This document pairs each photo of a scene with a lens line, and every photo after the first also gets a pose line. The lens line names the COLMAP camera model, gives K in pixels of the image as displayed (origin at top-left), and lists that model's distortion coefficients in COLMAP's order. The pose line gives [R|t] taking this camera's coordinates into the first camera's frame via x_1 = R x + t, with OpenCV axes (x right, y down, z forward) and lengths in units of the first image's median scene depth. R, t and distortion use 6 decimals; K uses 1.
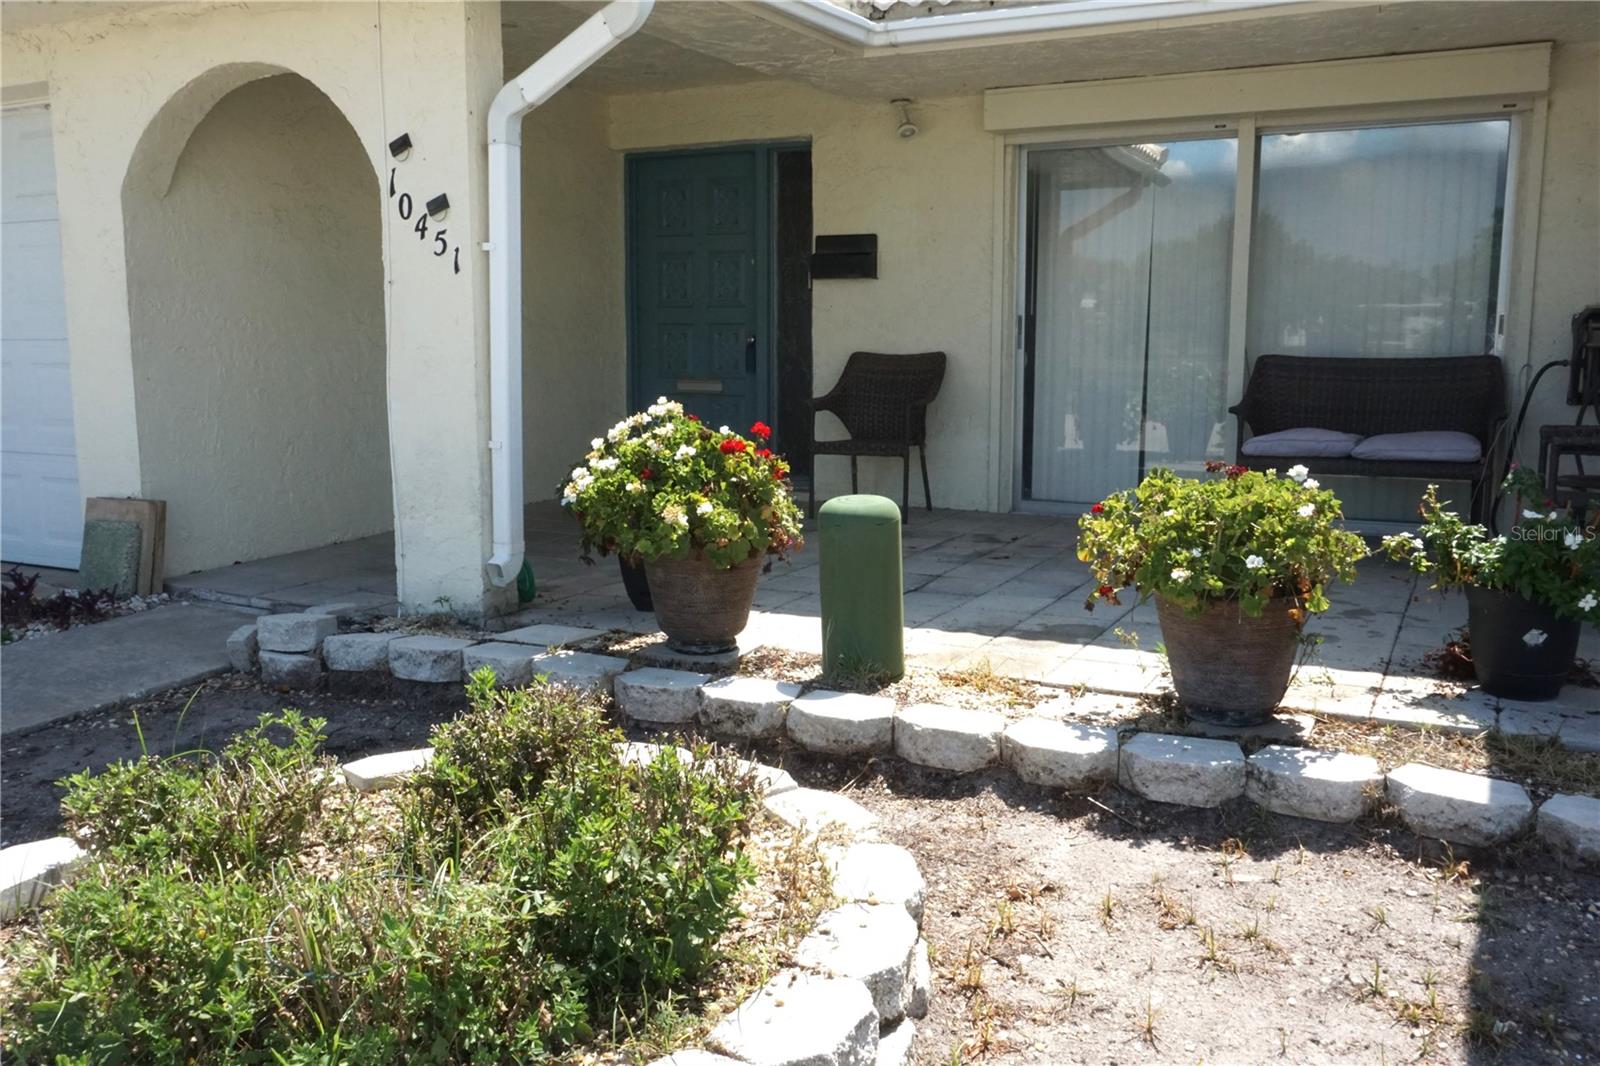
lens RADIAL K [[1351.5, 0, 799.3], [0, 1351.5, 533.3], [0, 0, 1]] dist [-0.007067, -0.001738]
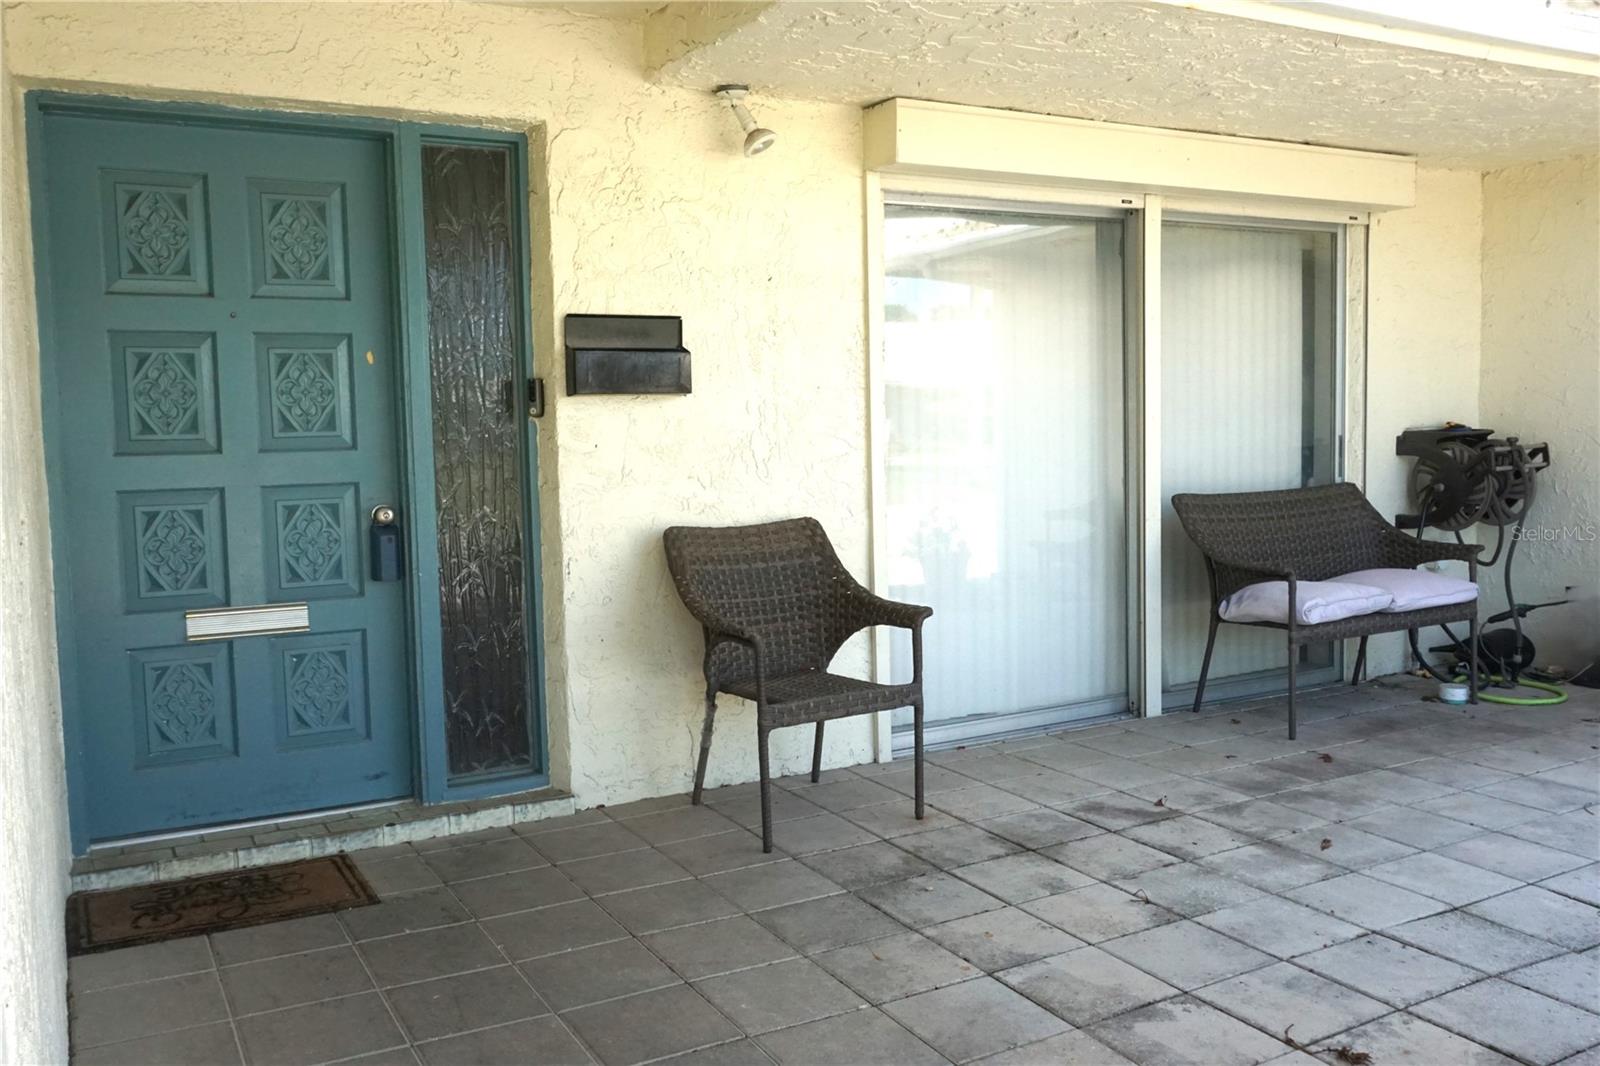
lens RADIAL K [[1351.5, 0, 800.4], [0, 1351.5, 527.6], [0, 0, 1]] dist [-0.007067, -0.001738]
pose [[0.604132, -0.072807, 0.793551, -0.353904], [0.138699, 0.990225, -0.014740, -0.116927], [-0.784721, 0.118970, 0.608325, 0.617126]]
